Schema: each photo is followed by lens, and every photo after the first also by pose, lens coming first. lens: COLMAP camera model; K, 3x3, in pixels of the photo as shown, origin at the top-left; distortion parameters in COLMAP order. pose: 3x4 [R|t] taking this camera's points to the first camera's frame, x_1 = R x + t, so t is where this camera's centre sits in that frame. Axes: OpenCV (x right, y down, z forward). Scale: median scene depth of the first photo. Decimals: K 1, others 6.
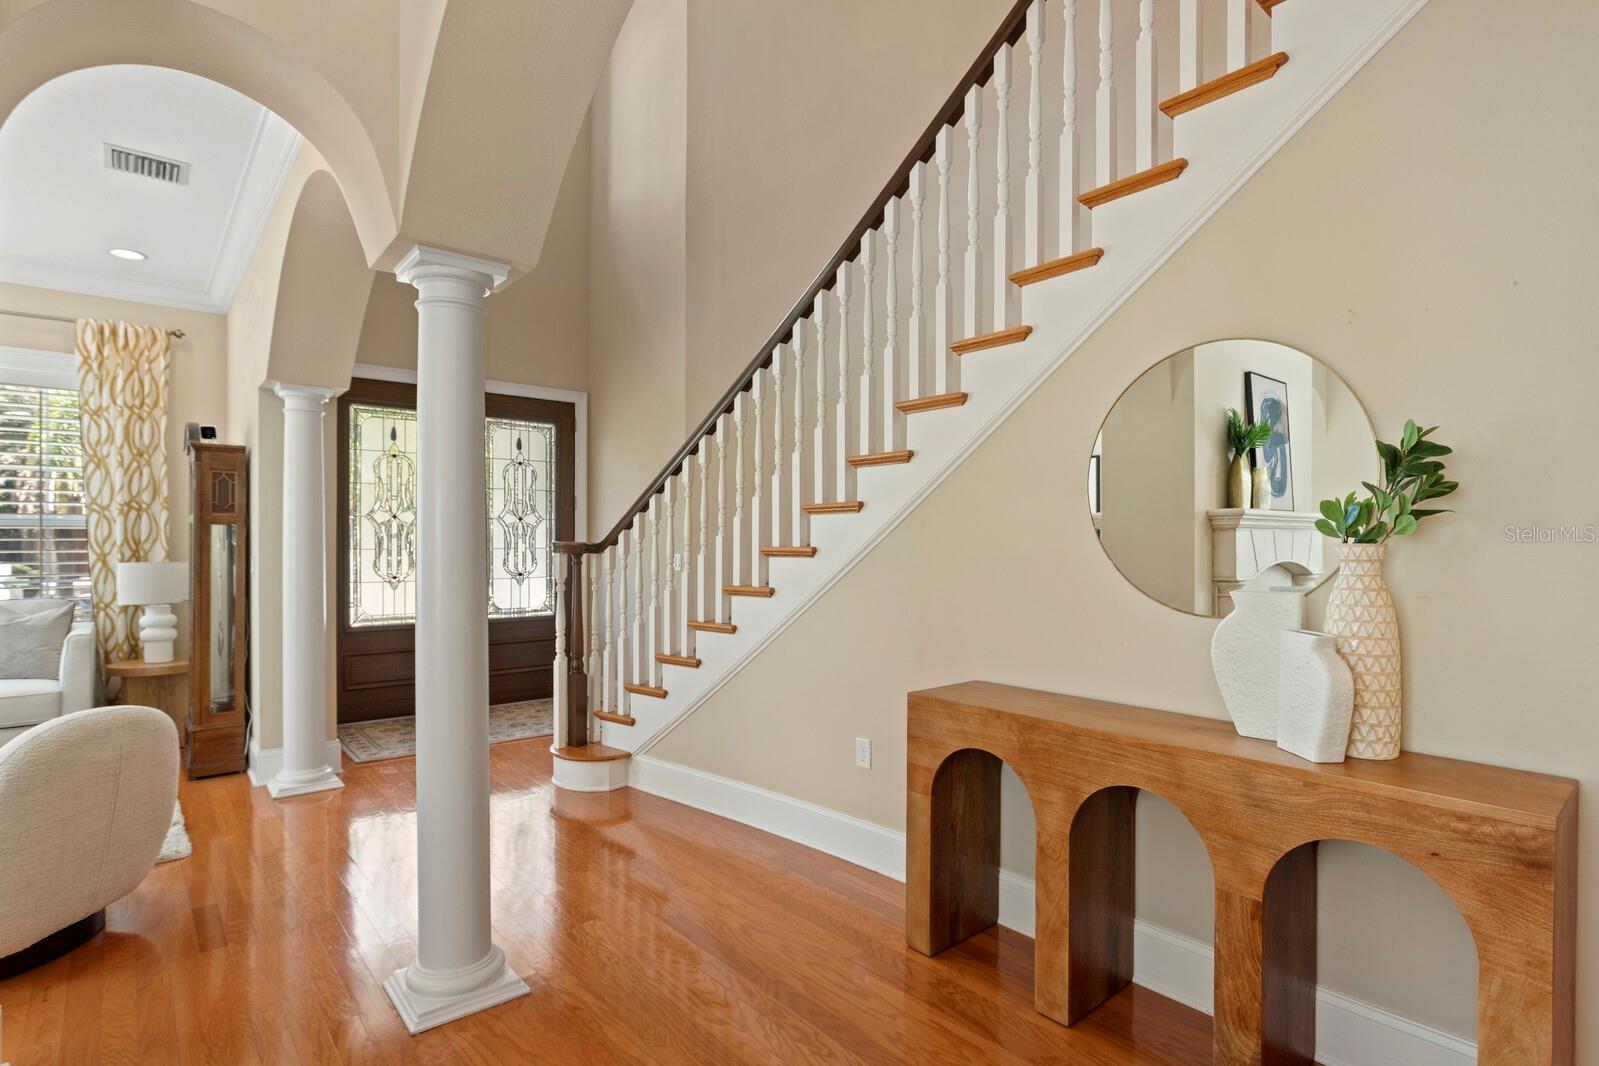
lens RADIAL K [[801.0, 0, 793.6], [0, 801.0, 535.5], [0, 0, 1]] dist [-0.008811, 0.001095]
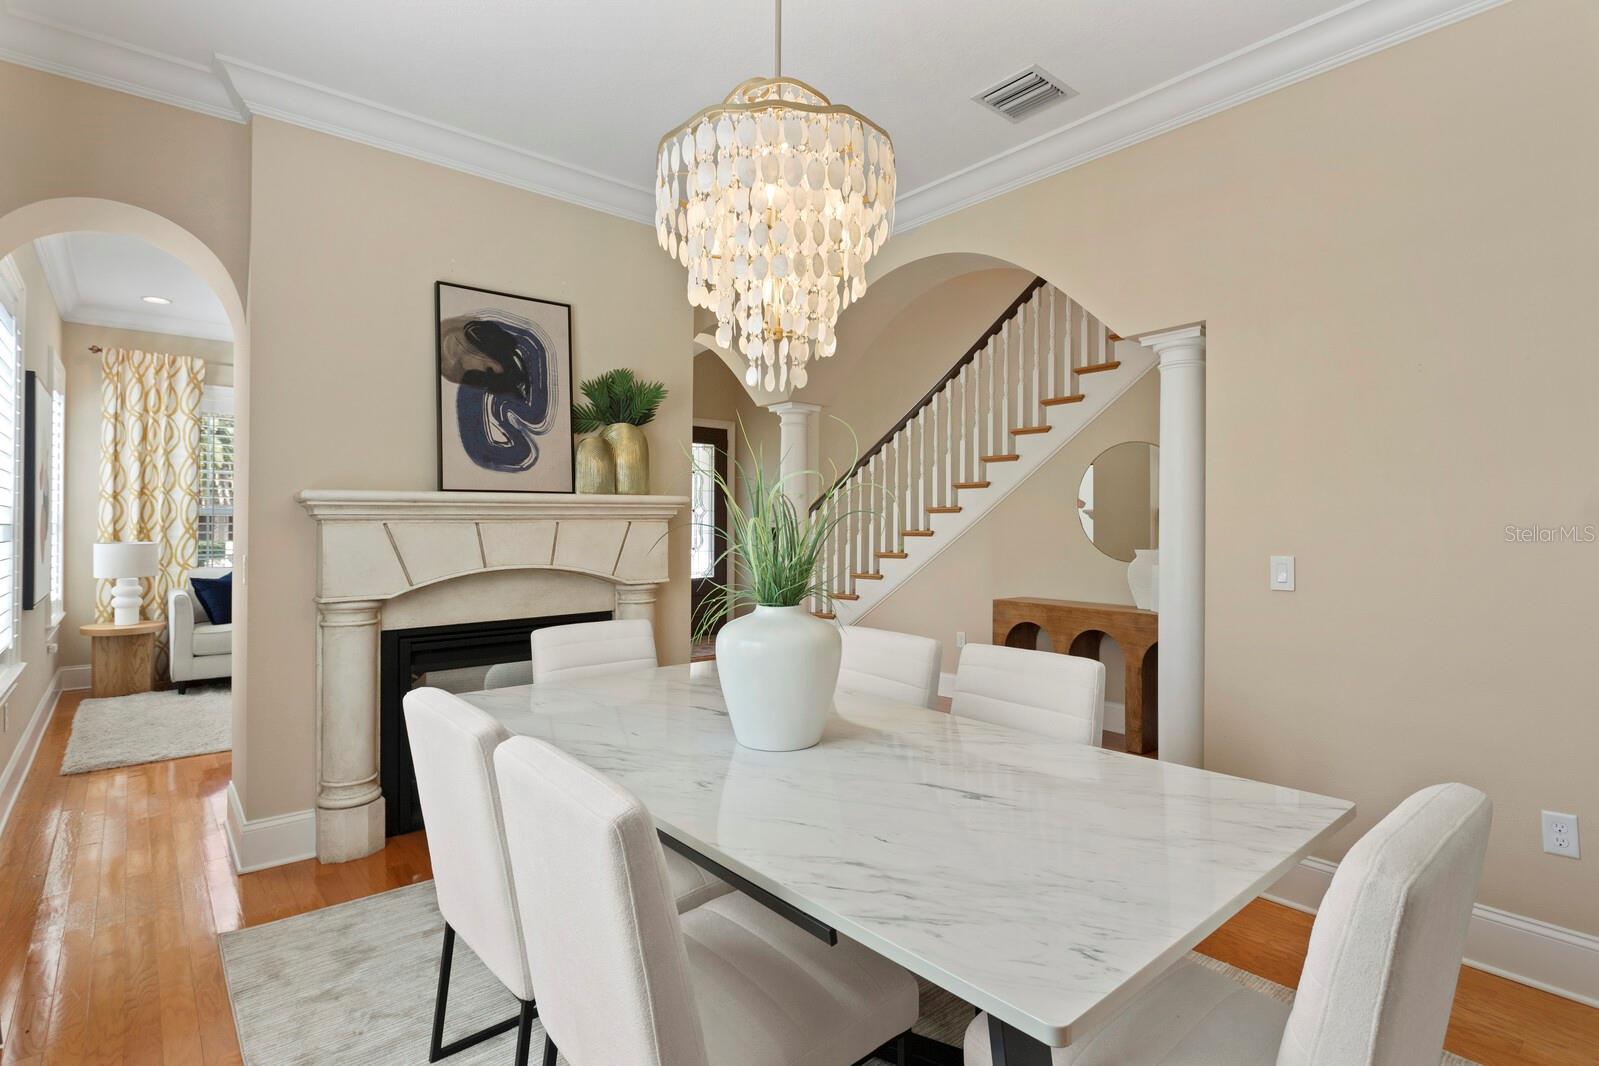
lens RADIAL K [[795.0, 0, 805.1], [0, 795.0, 511.7], [0, 0, 1]] dist [-0.003504, 0.000474]
pose [[0.999991, 0.001718, 0.003944, -0.332060], [-0.001692, 0.999977, -0.006593, -0.020451], [-0.003955, 0.006587, 0.999970, -1.009242]]
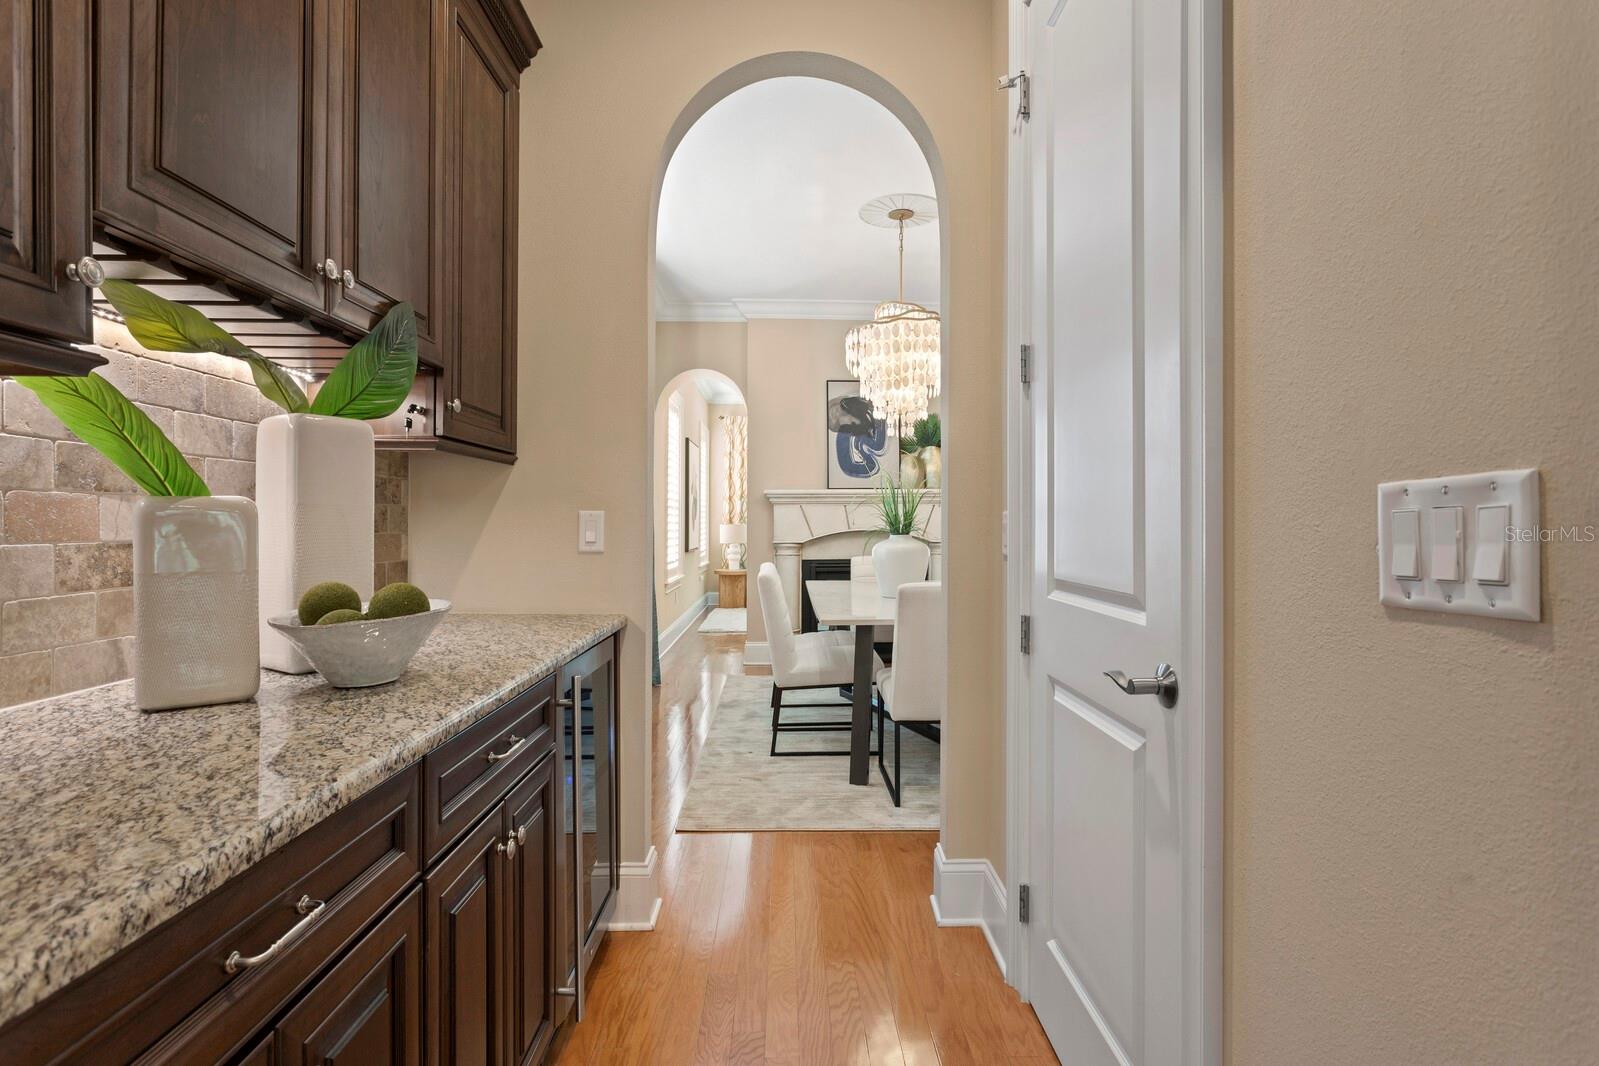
lens RADIAL K [[803.8, 0, 804.5], [0, 803.8, 540.9], [0, 0, 1]] dist [0.001750, 0.001314]
pose [[0.783258, 0.016200, -0.621486, 0.643440], [-0.000322, 0.999671, 0.025651, 0.039813], [0.621697, -0.019892, 0.783005, -1.787298]]
